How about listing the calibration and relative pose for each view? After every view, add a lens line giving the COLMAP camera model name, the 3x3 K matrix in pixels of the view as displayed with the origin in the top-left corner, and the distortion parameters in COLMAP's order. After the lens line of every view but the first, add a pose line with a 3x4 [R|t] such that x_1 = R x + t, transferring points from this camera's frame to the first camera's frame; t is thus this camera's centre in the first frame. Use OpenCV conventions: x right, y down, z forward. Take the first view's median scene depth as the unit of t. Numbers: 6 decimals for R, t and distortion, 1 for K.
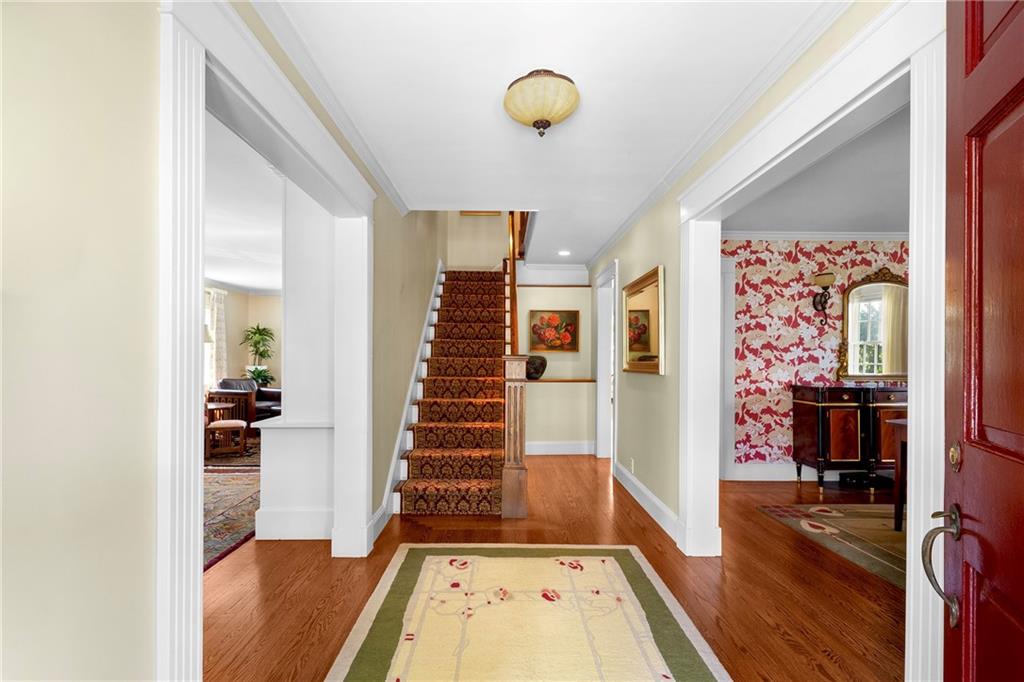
lens RADIAL K [[506.9, 0, 504.1], [0, 506.9, 358.6], [0, 0, 1]] dist [0.008675, -0.006268]
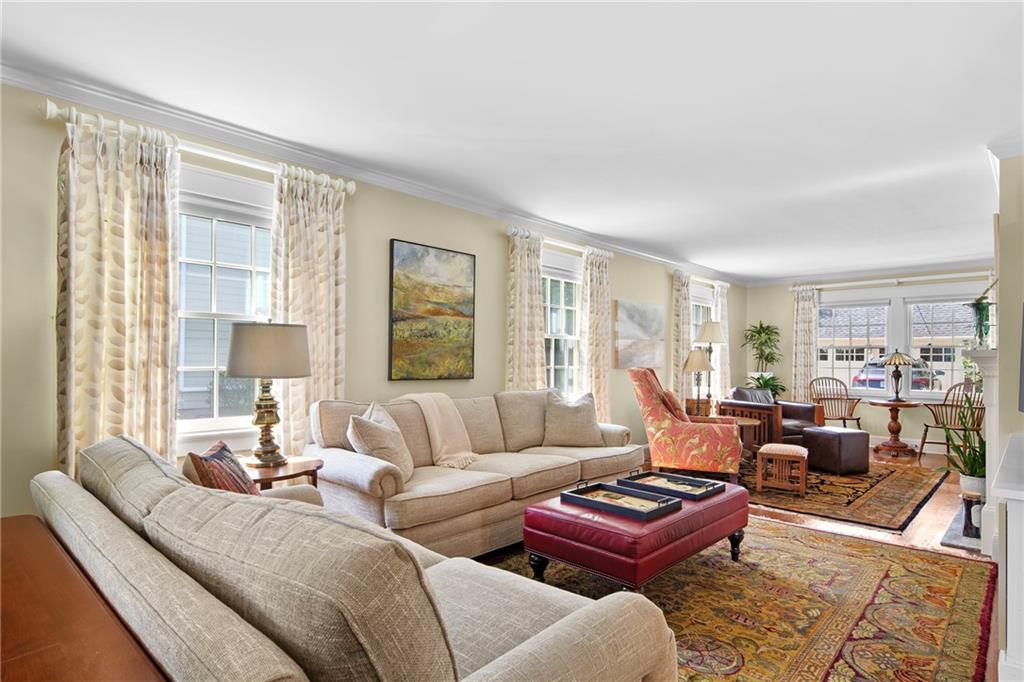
lens RADIAL K [[538.8, 0, 511.3], [0, 538.8, 354.7], [0, 0, 1]] dist [0.001471, 0.000009]
pose [[0.713490, -0.006892, -0.700632, -0.309768], [-0.005223, 0.999872, -0.015155, 0.002817], [0.700646, 0.014472, 0.713362, 0.184868]]
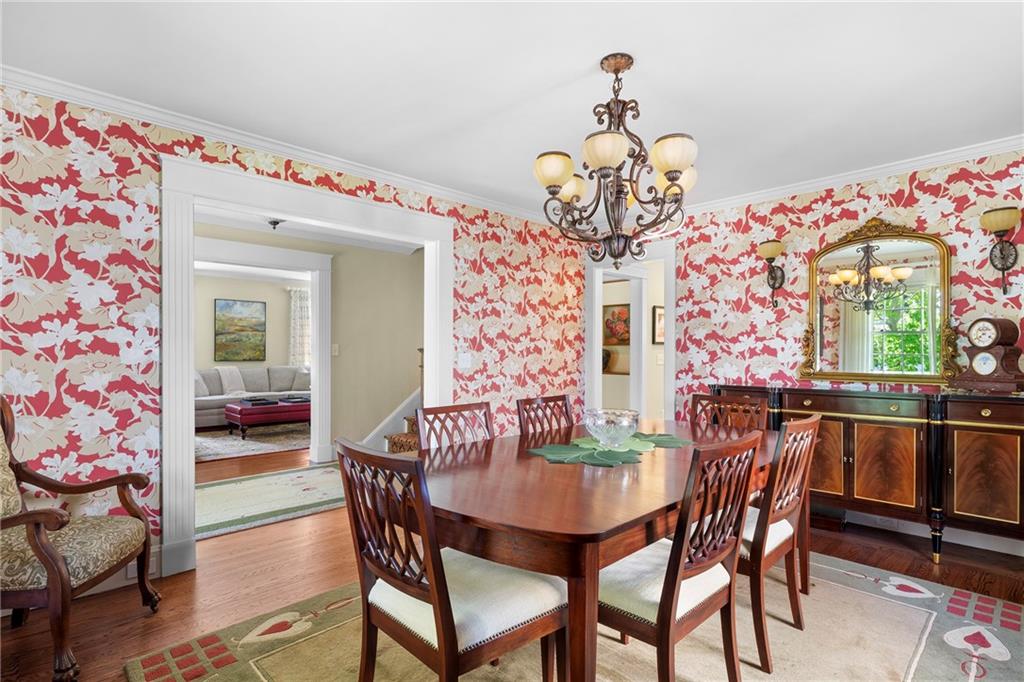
lens RADIAL K [[506.9, 0, 489.0], [0, 506.9, 355.0], [0, 0, 1]] dist [0.008675, -0.006268]
pose [[0.677318, 0.001650, -0.735689, 0.894126], [0.000126, 0.999997, 0.002358, 0.005132], [0.735691, -0.001690, 0.677316, 0.148209]]
